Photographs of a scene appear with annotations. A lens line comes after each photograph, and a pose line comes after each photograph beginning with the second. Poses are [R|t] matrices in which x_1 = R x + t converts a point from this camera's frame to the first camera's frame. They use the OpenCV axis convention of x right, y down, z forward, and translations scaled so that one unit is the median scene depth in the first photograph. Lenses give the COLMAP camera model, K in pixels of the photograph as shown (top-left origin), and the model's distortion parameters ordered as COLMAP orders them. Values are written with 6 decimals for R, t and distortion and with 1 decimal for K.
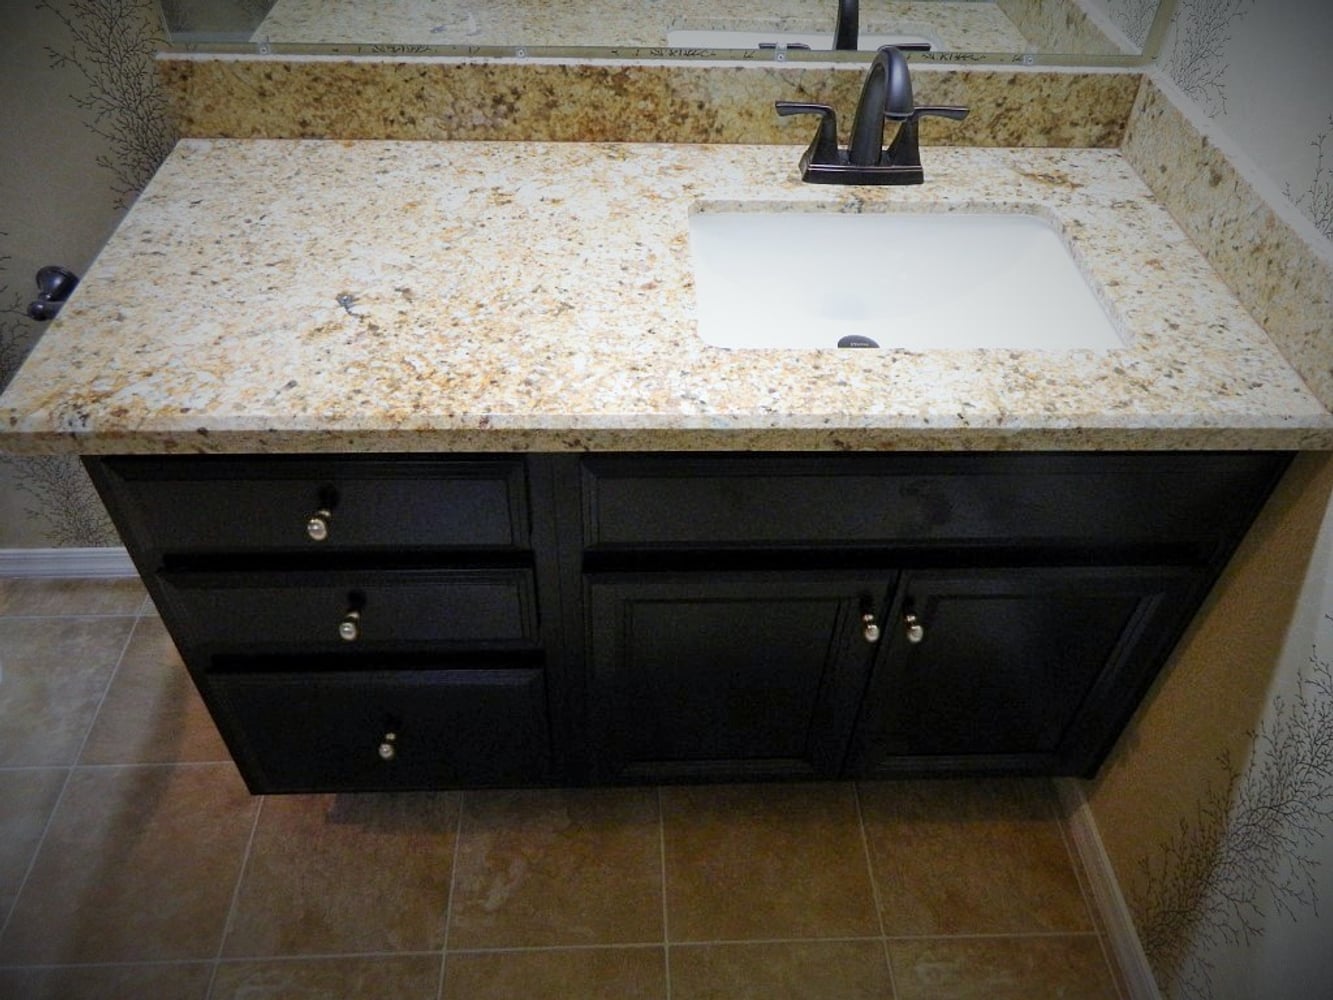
lens RADIAL K [[987.8, 0, 666.5], [0, 987.8, 500.0], [0, 0, 1]] dist [0.006232, -0.000021]
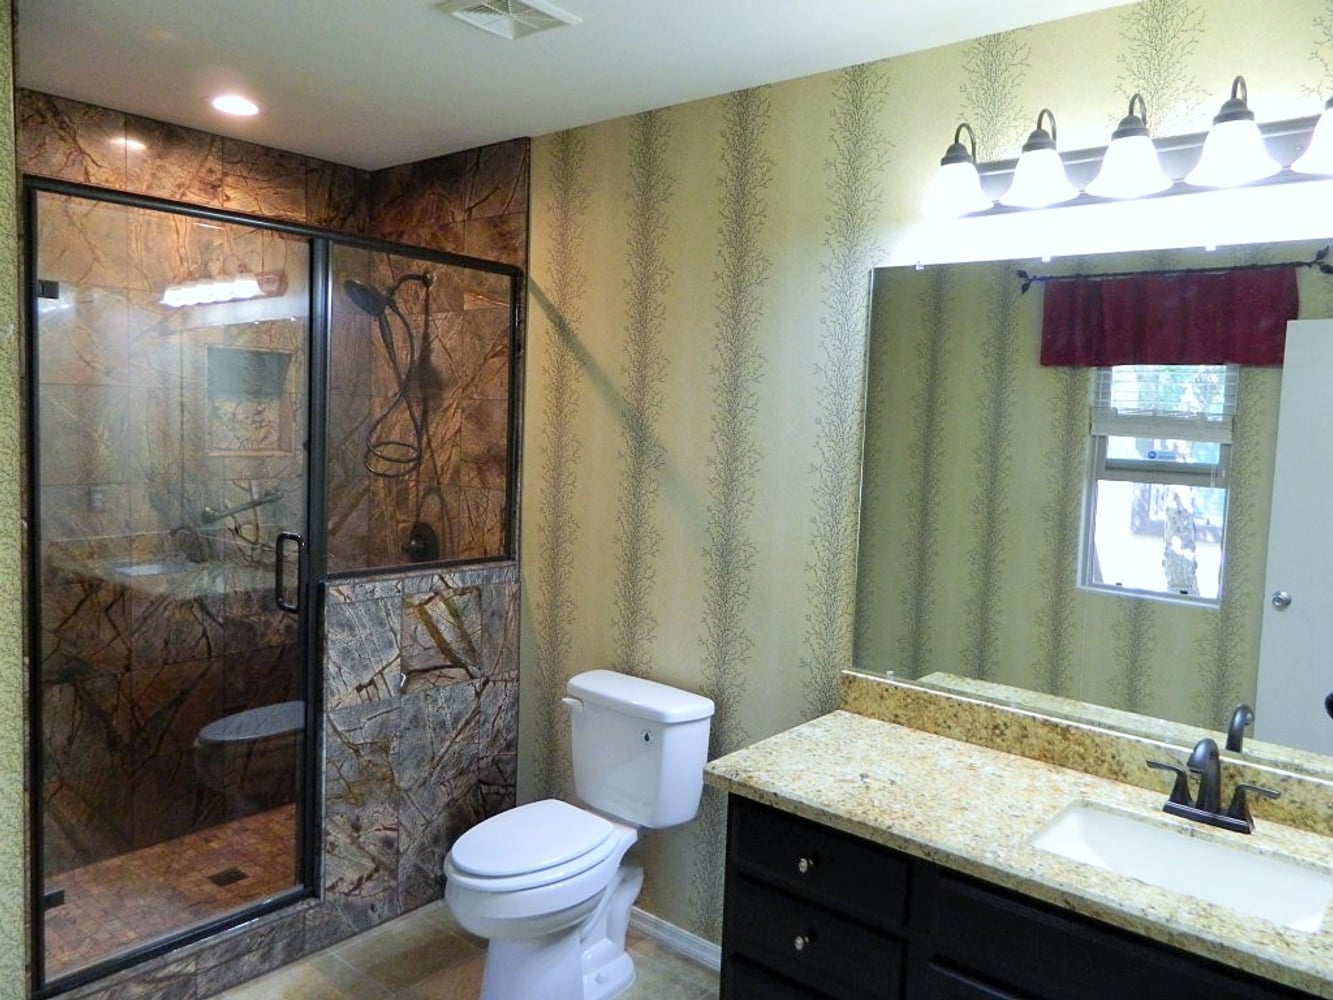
lens RADIAL K [[987.8, 0, 666.5], [0, 987.8, 500.0], [0, 0, 1]] dist [0.006232, -0.000021]
pose [[0.735802, 0.062386, -0.674317, 0.591079], [-0.487711, 0.739644, -0.463751, 0.430514], [0.469823, 0.670100, 0.574658, -0.615175]]
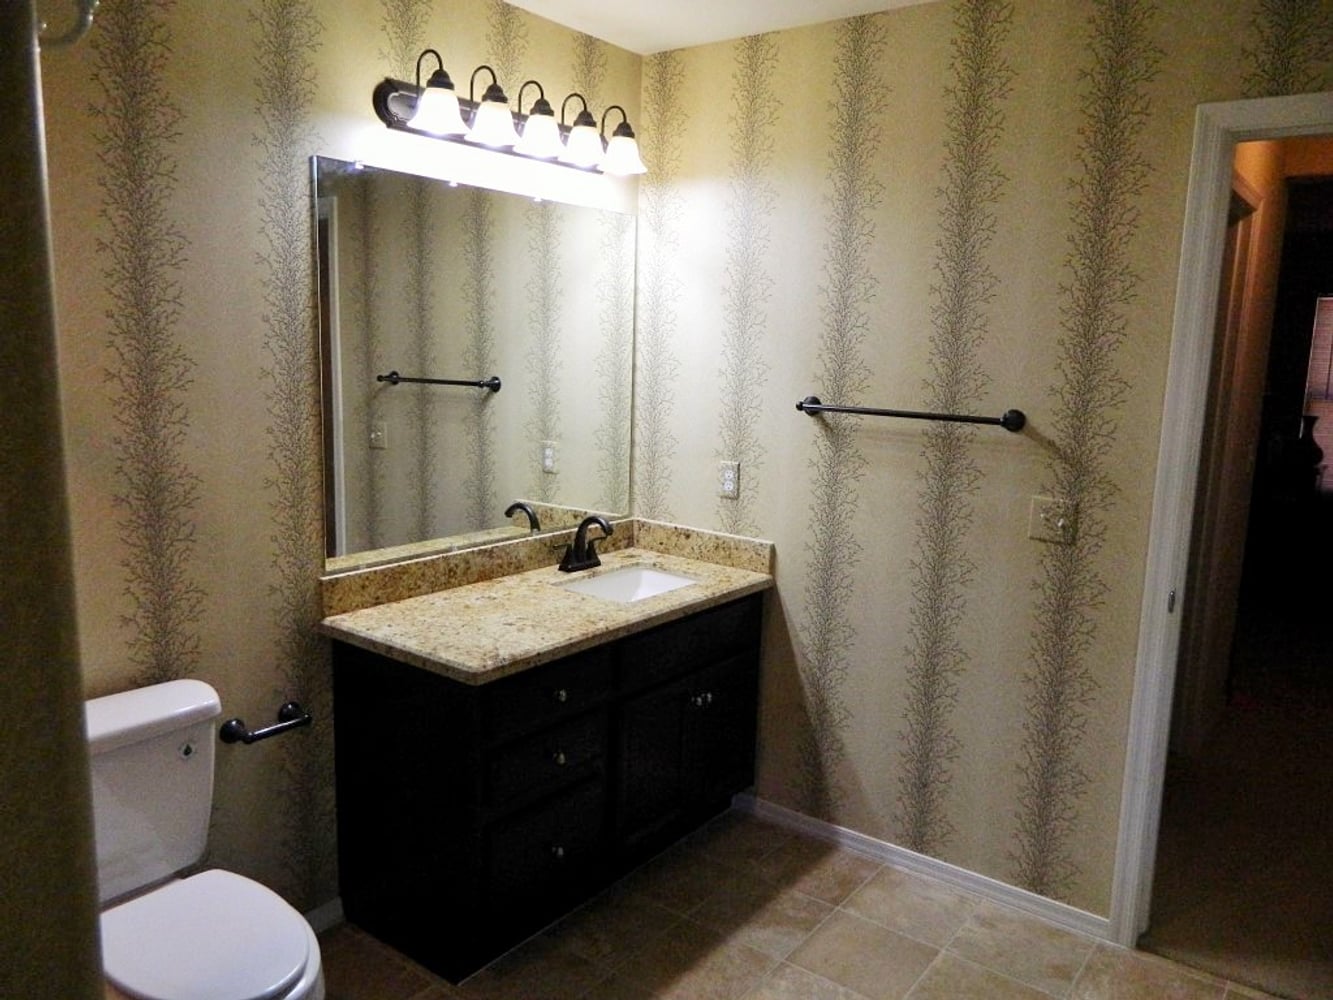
lens RADIAL K [[997.2, 0, 646.0], [0, 997.2, 502.4], [0, 0, 1]] dist [0.004896, 0.000008]
pose [[0.647209, -0.132252, 0.750753, -1.575578], [0.526120, 0.790174, -0.314360, 0.420633], [-0.551651, 0.598443, 0.580988, -0.652941]]
